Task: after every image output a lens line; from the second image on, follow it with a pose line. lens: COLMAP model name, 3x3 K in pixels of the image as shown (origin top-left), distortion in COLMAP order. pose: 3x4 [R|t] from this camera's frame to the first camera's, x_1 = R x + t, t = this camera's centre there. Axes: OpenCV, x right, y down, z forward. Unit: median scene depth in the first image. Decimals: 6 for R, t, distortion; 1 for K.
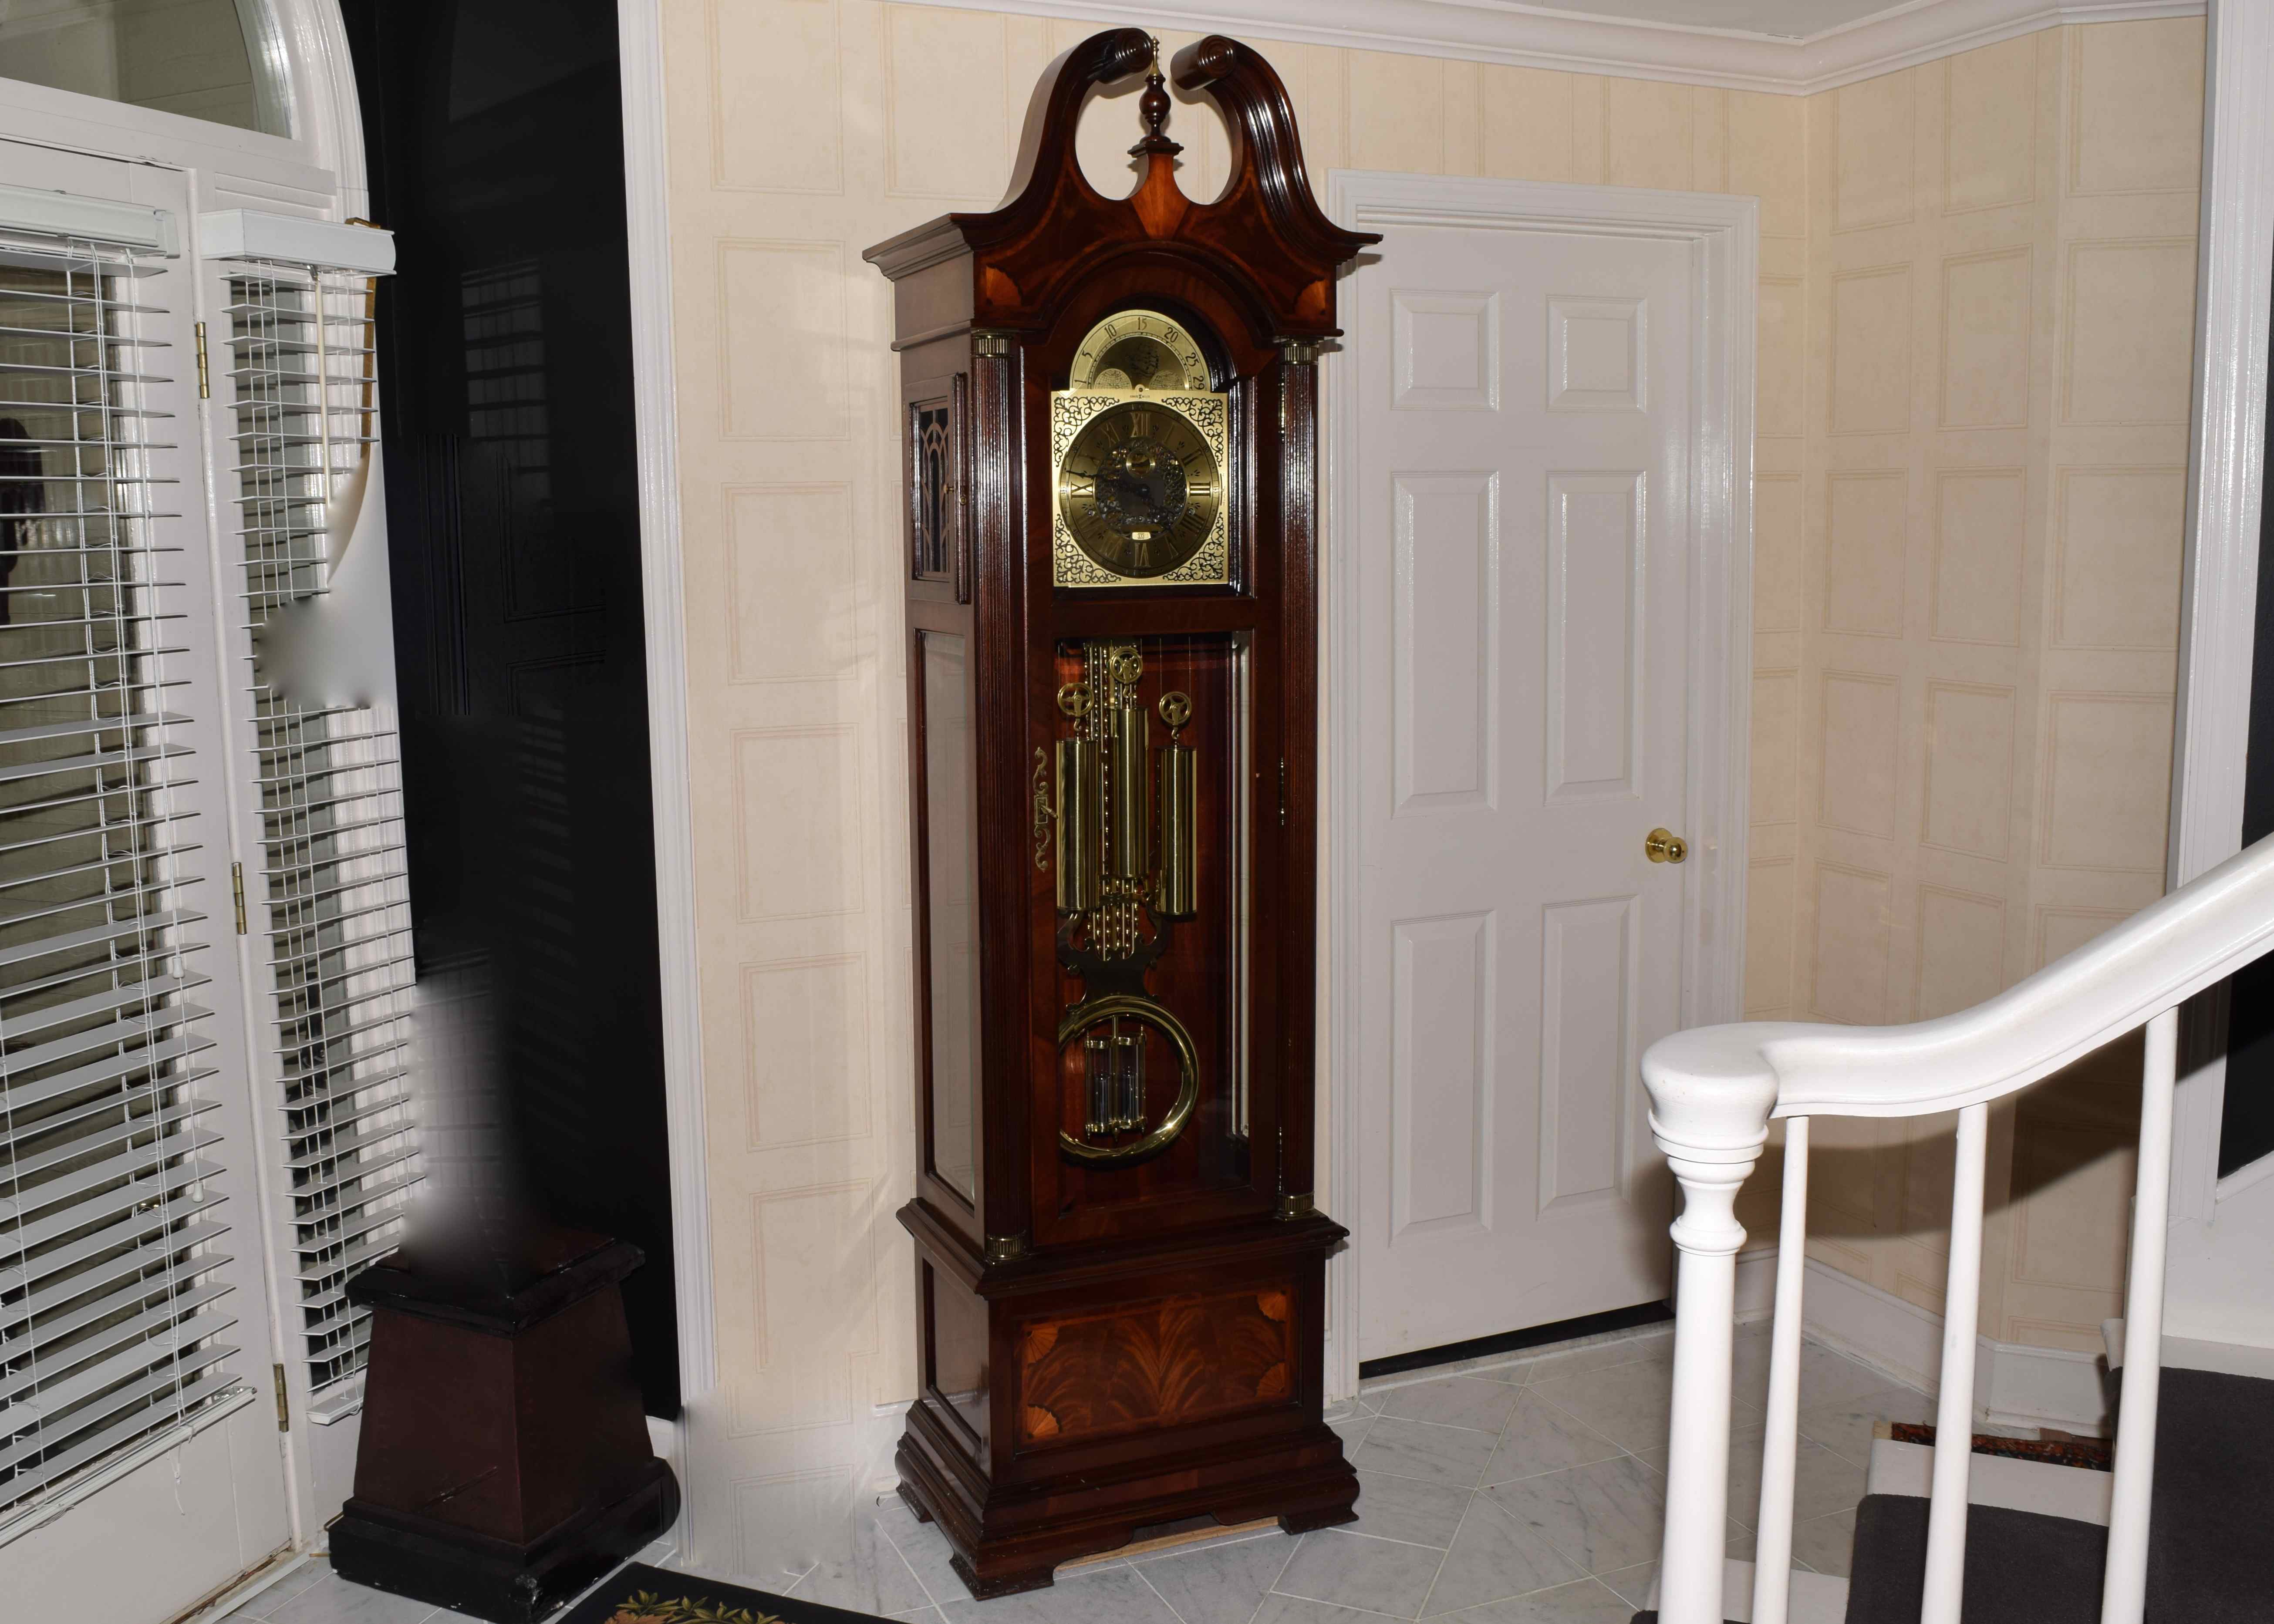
lens RADIAL K [[2144.8, 0, 1058.6], [0, 2144.8, 817.9], [0, 0, 1]] dist [-0.085247, -0.000971]
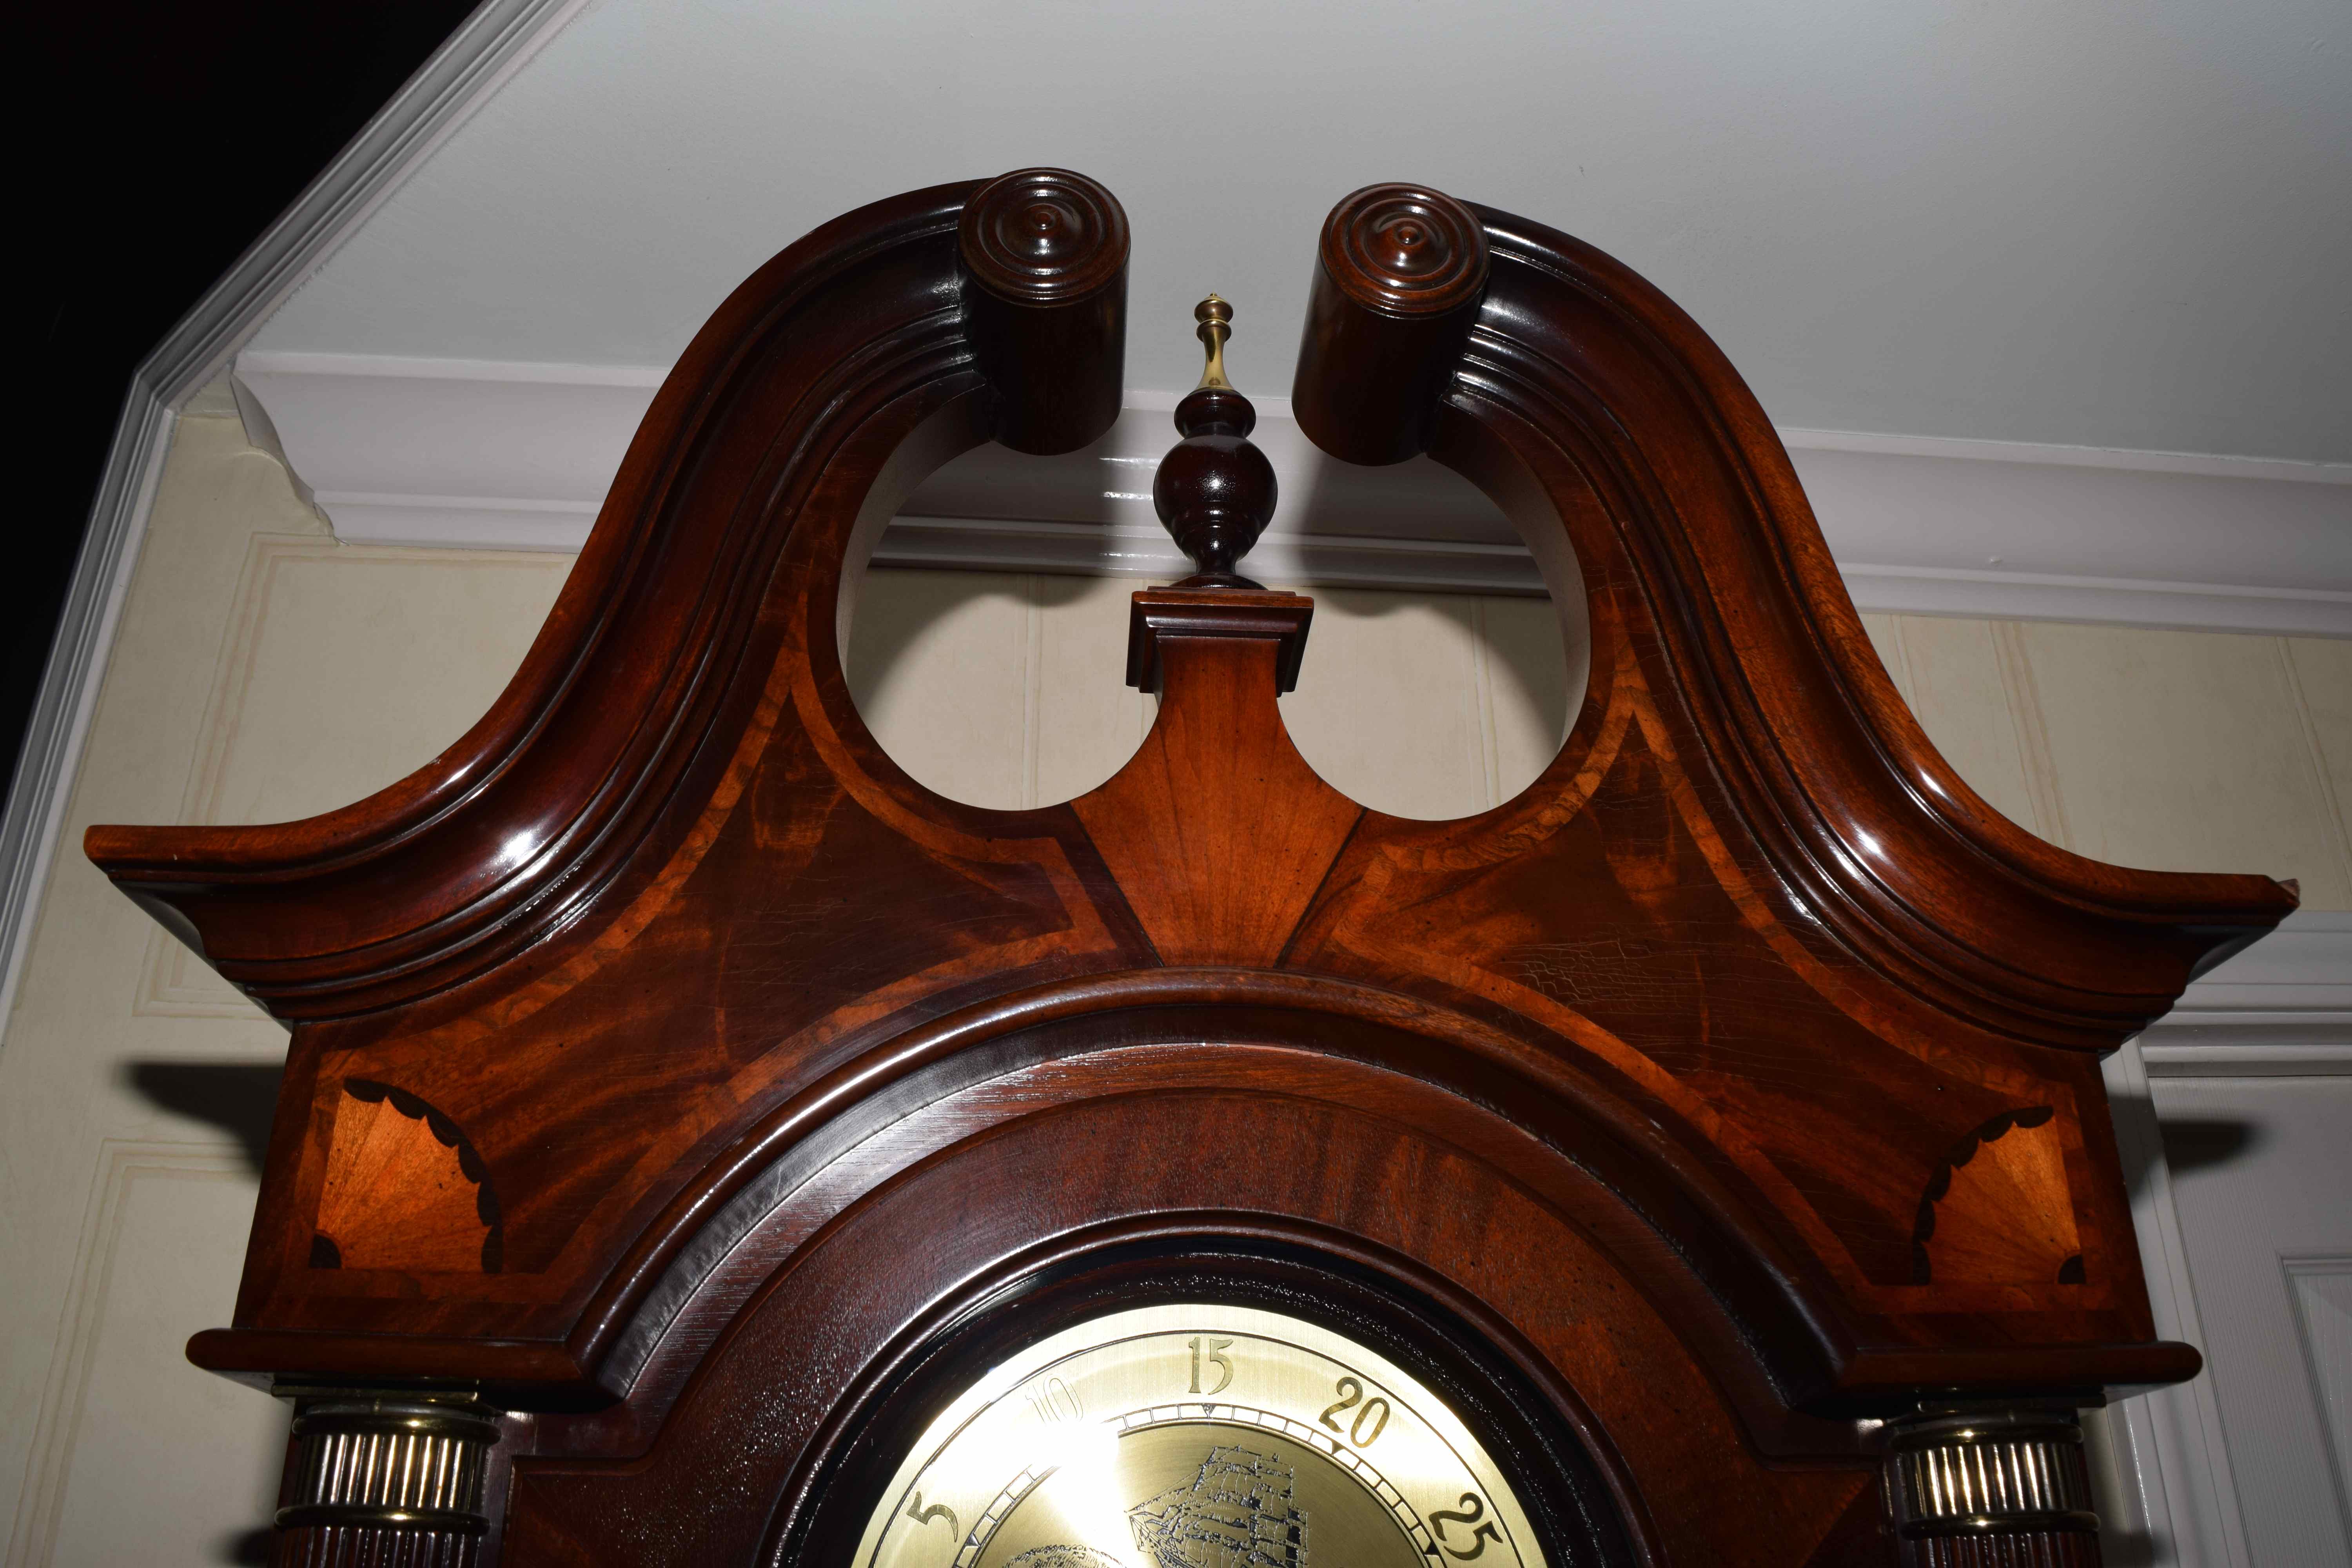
lens RADIAL K [[1845.5, 0, 1176.0], [0, 1845.5, 784.0], [0, 0, 1]] dist [-0.094780, 0.014998]
pose [[0.941928, -0.135080, -0.307449, 0.104267], [-0.058159, 0.836080, -0.545516, -0.180667], [0.330740, 0.531718, 0.779671, 0.829702]]
